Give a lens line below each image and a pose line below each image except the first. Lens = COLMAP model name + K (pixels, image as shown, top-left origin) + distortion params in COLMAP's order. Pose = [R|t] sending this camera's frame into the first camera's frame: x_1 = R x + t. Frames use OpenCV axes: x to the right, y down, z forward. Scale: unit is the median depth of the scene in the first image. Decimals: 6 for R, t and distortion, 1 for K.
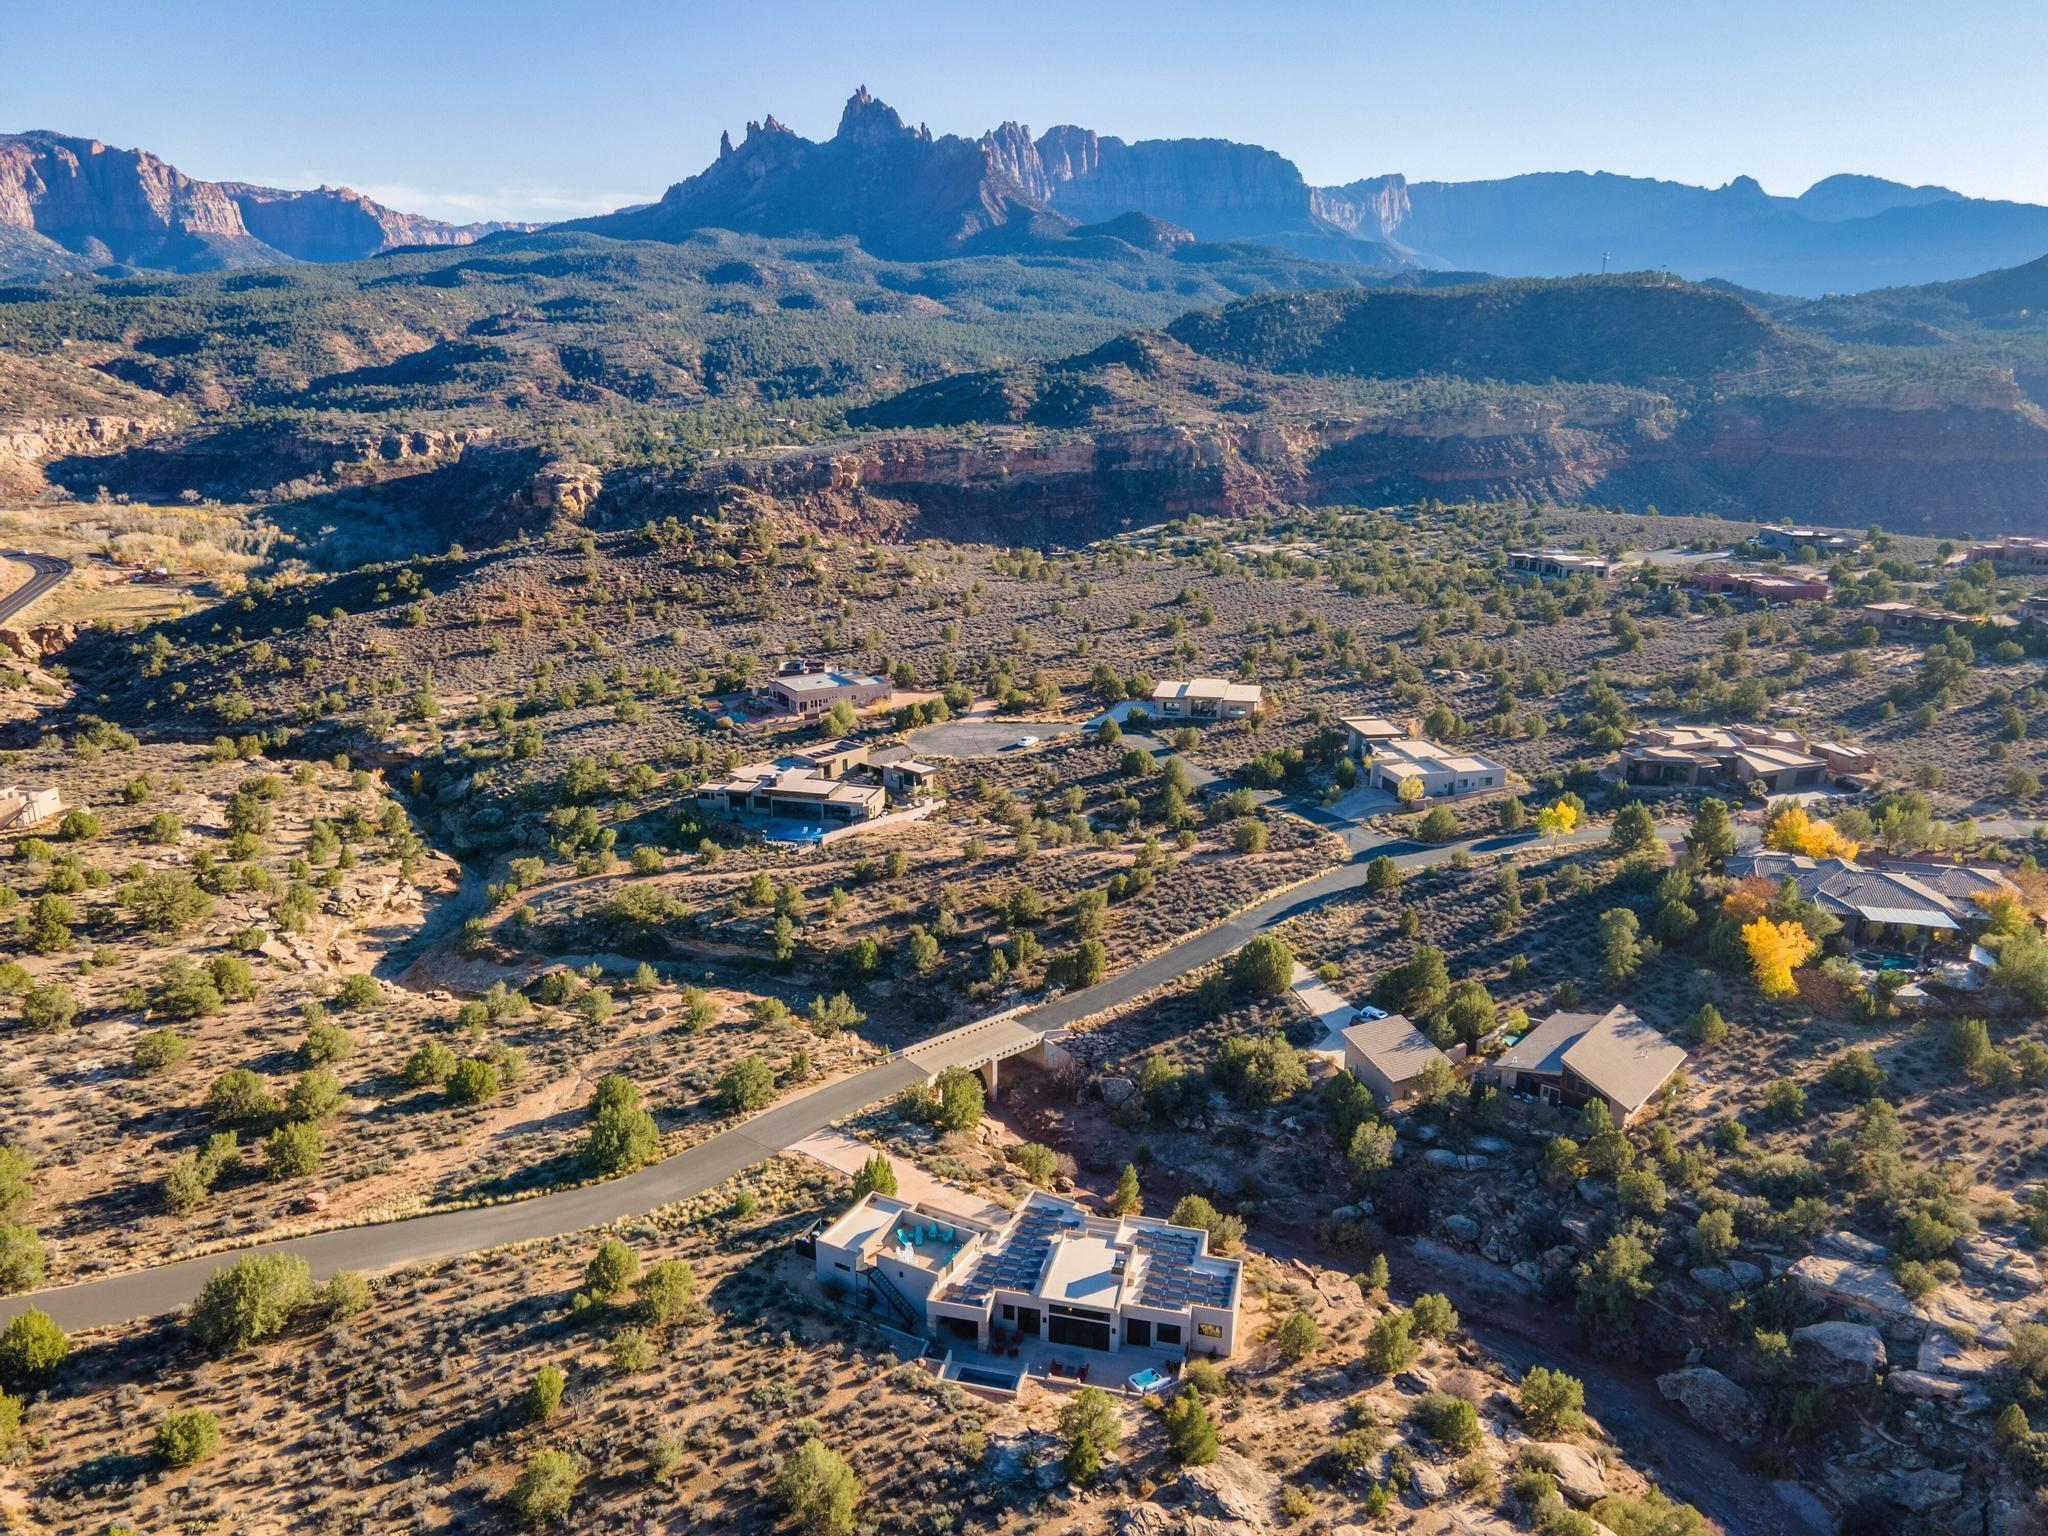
lens RADIAL K [[1491.2, 0, 1022.3], [0, 1491.2, 764.3], [0, 0, 1]] dist [0.017361, 0.056006]
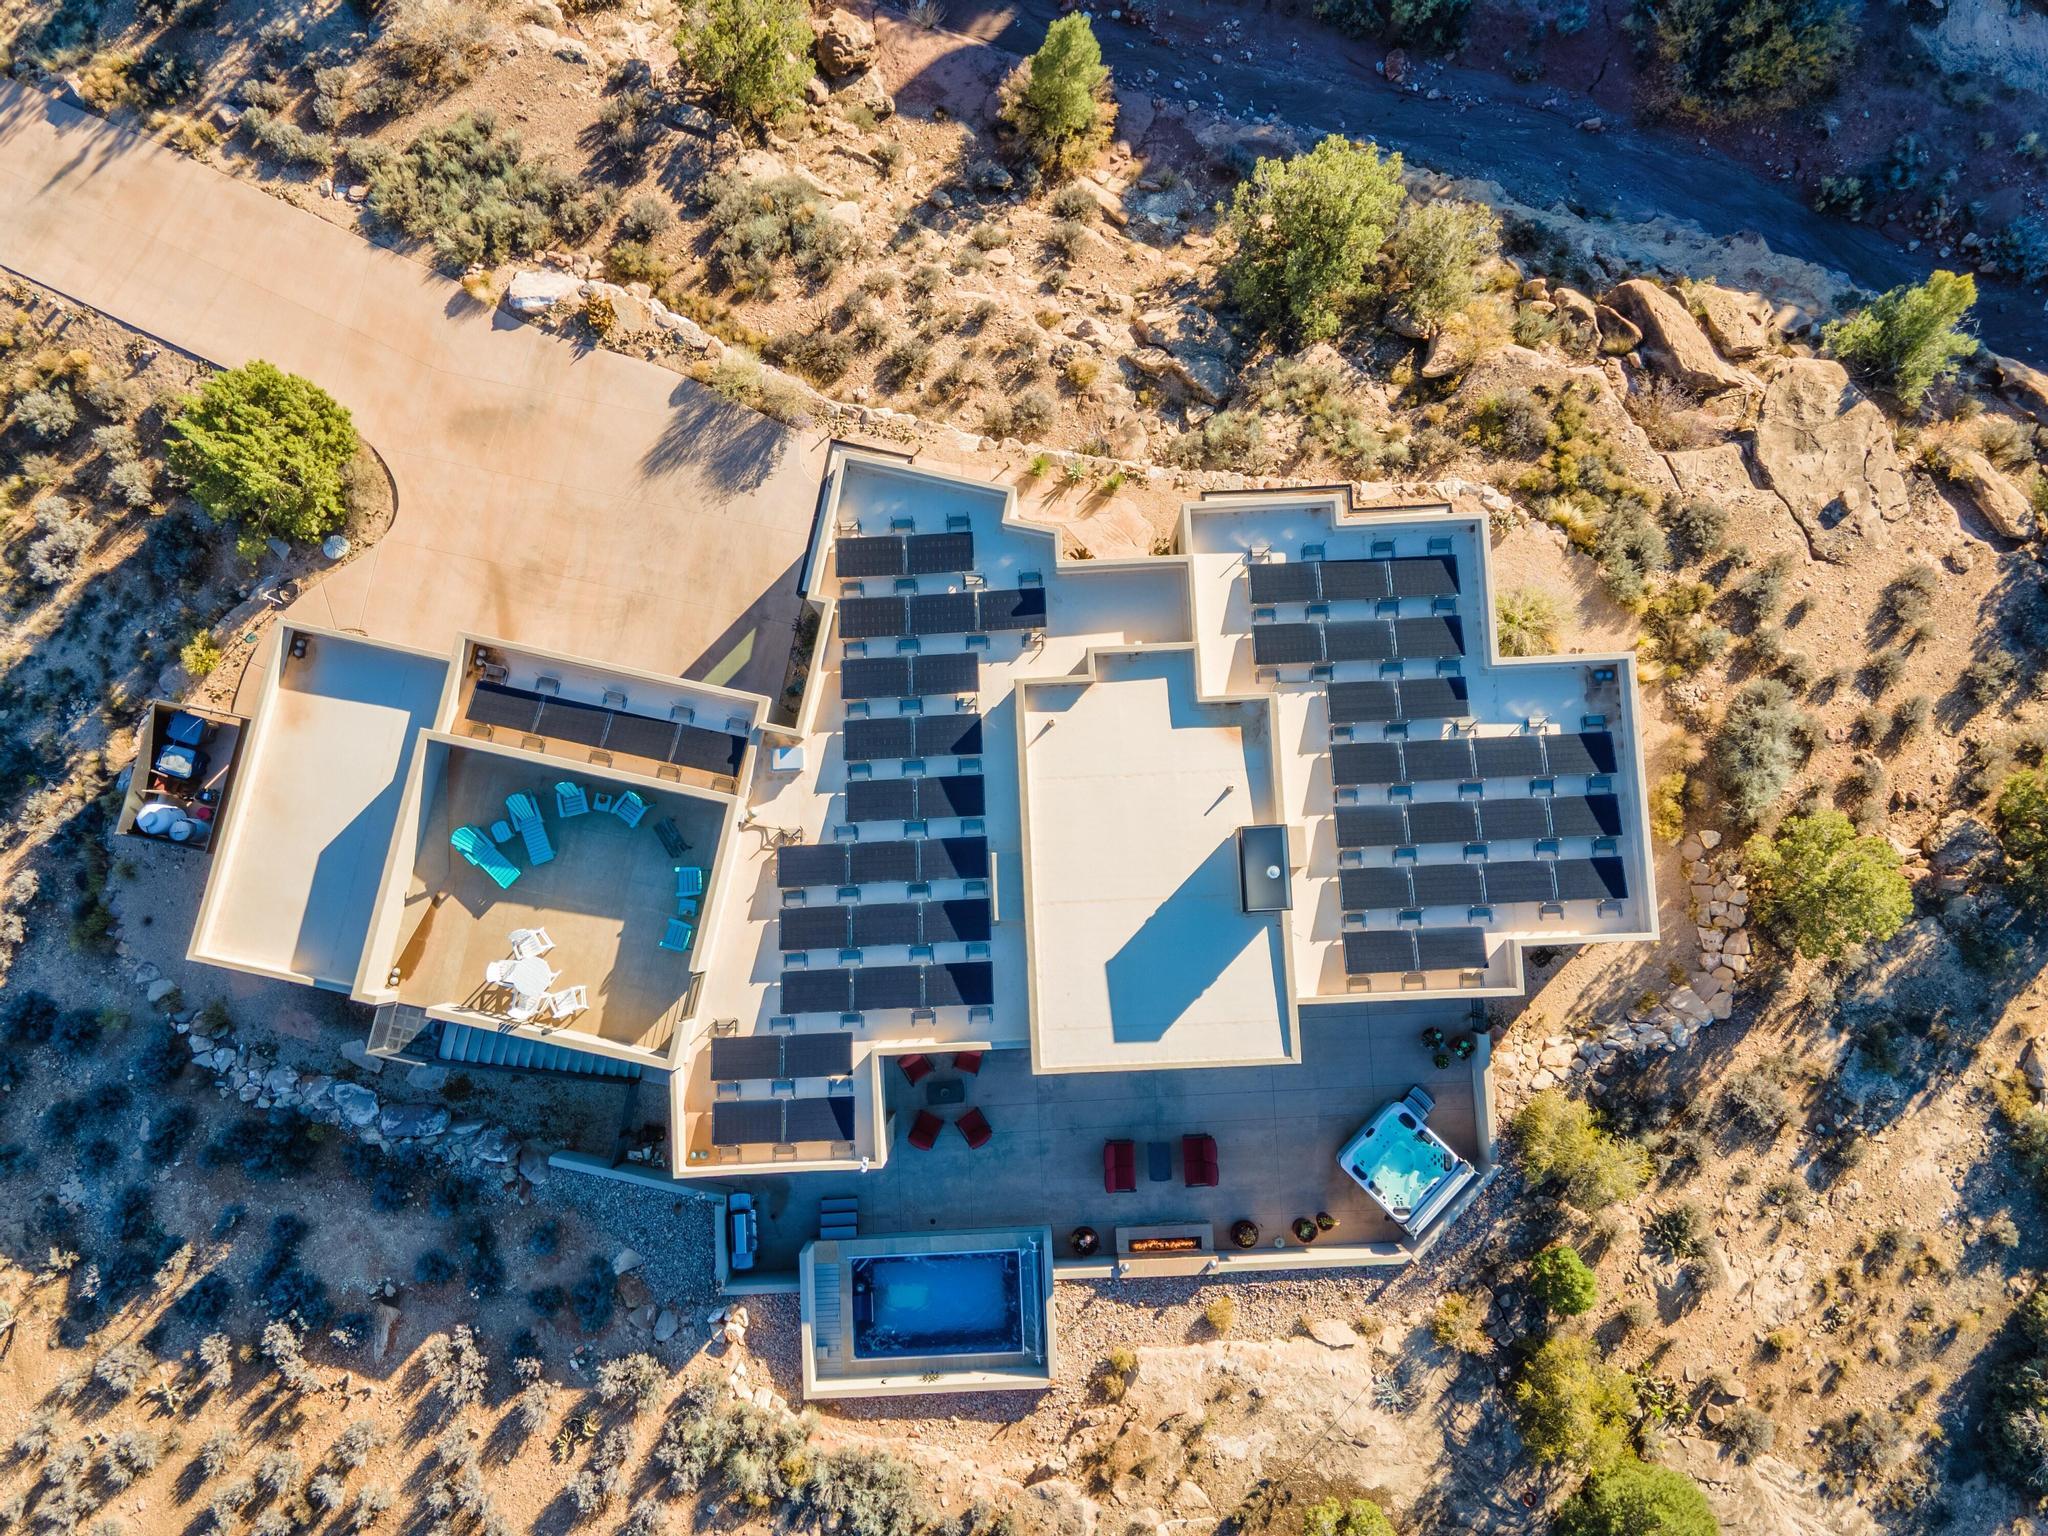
lens RADIAL K [[1491.2, 0, 1022.3], [0, 1491.2, 764.3], [0, 0, 1]] dist [0.017361, 0.056006]
pose [[0.959005, -0.283365, 0.003792, 0.026185], [0.098587, 0.346138, 0.932989, 0.057344], [-0.265689, -0.894367, 0.359884, 0.954570]]
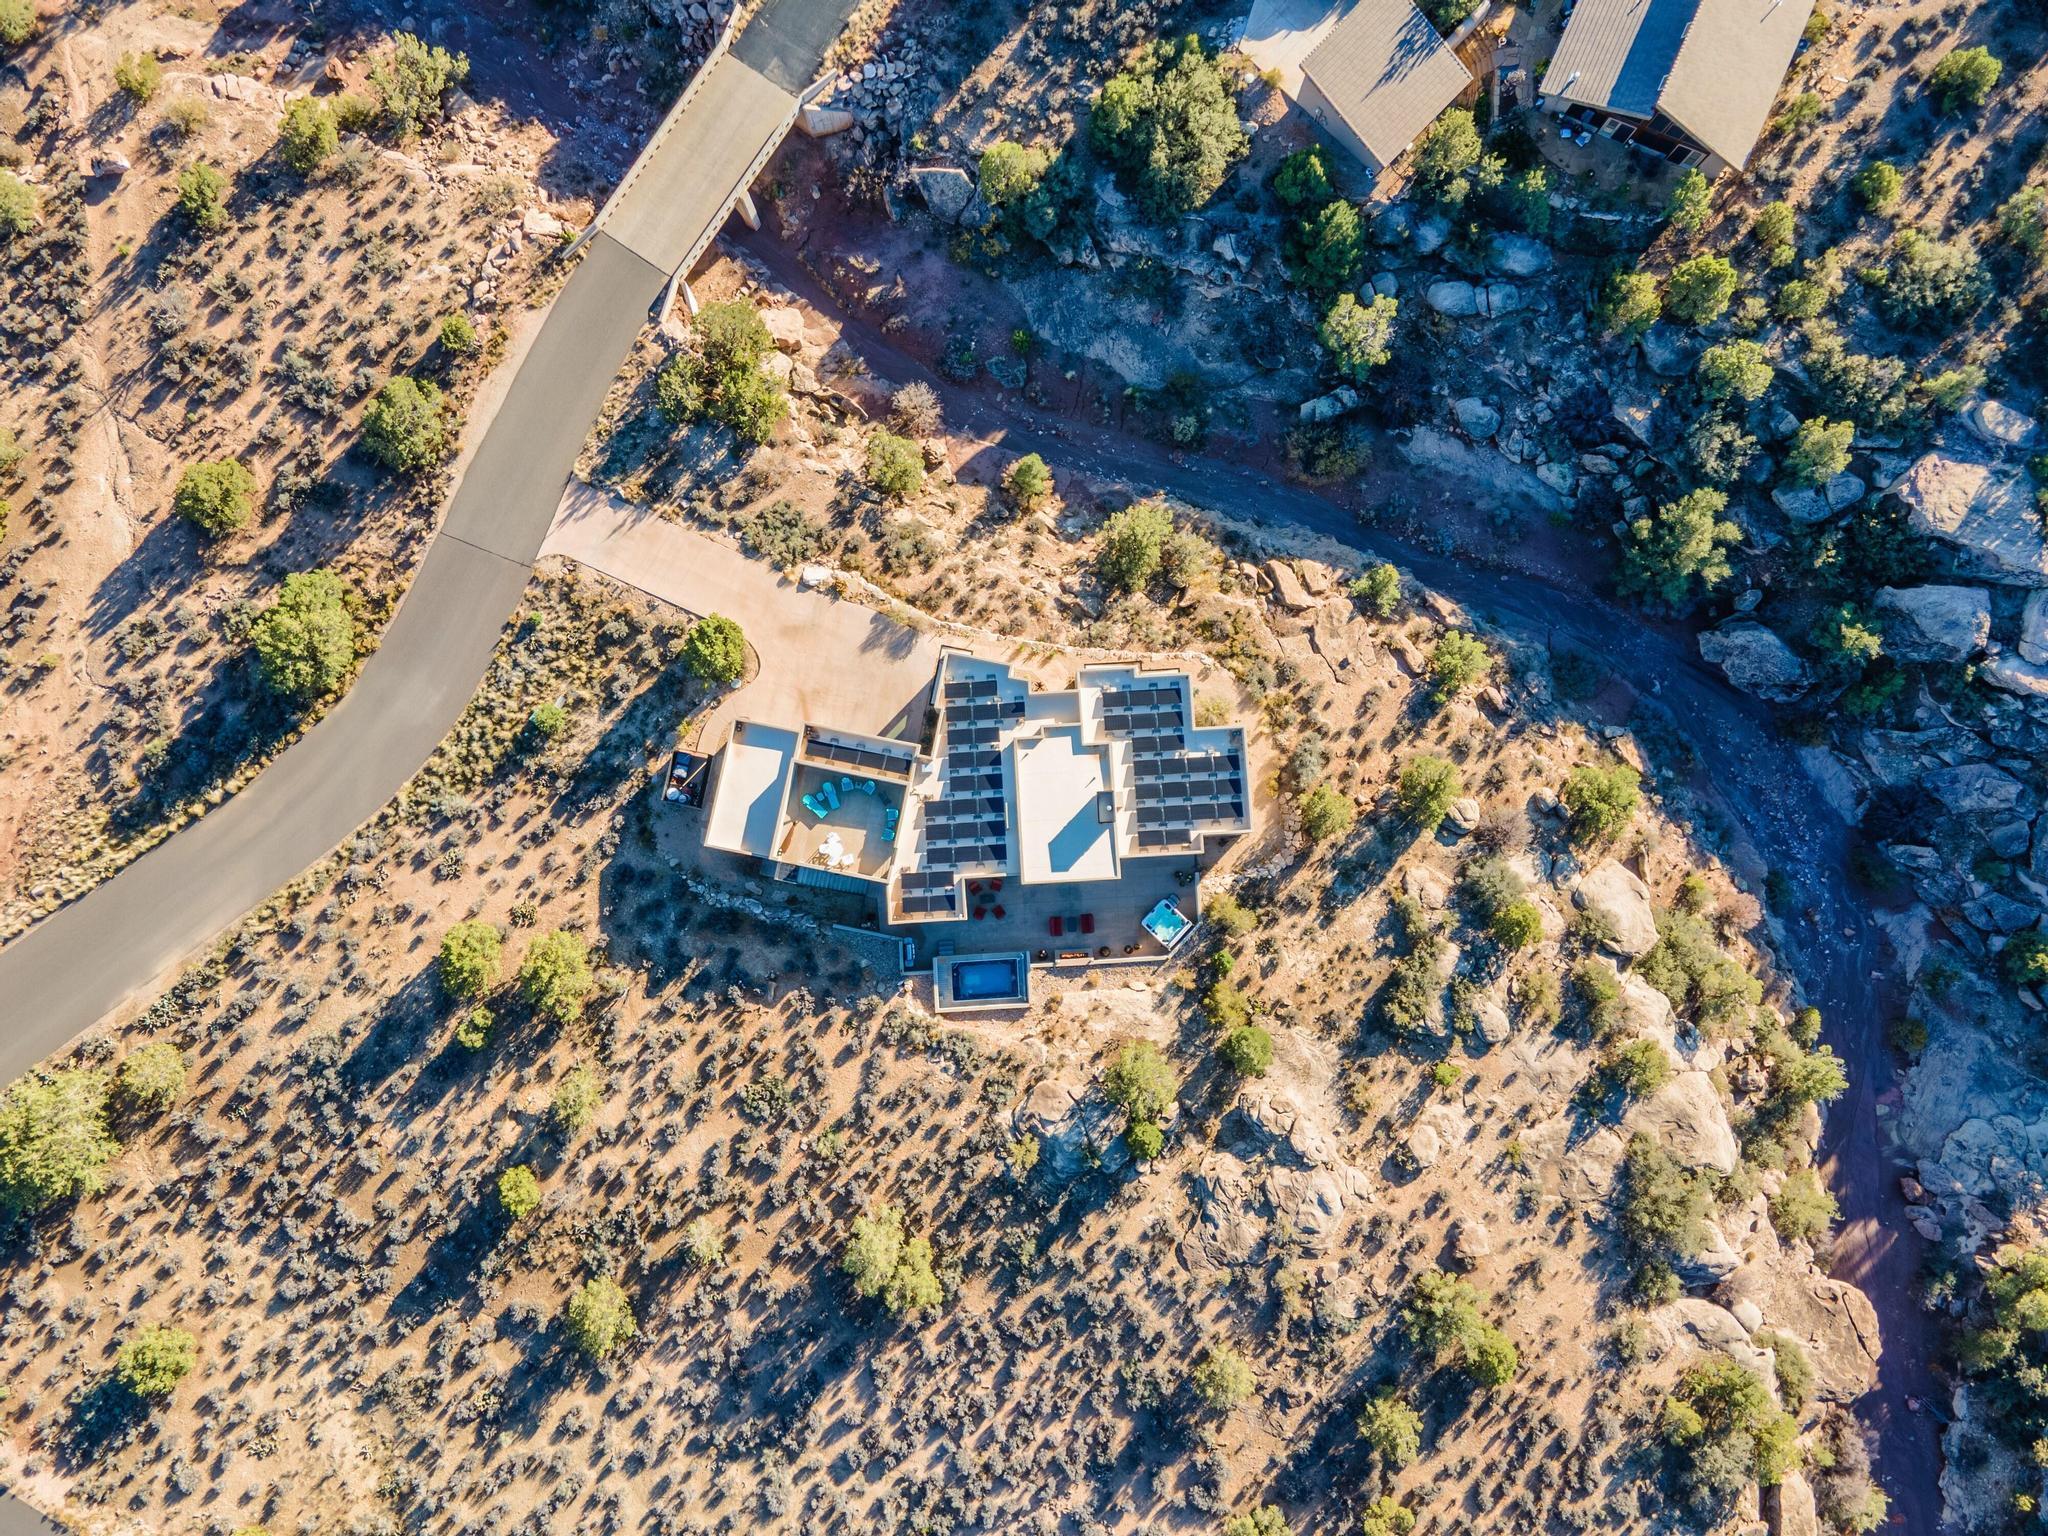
lens RADIAL K [[1491.2, 0, 1022.3], [0, 1491.2, 764.3], [0, 0, 1]] dist [0.017361, 0.056006]
pose [[0.956018, -0.292739, 0.018237, 0.016253], [0.087446, 0.343825, 0.934953, -0.418836], [-0.279968, -0.892238, 0.354302, 0.777946]]
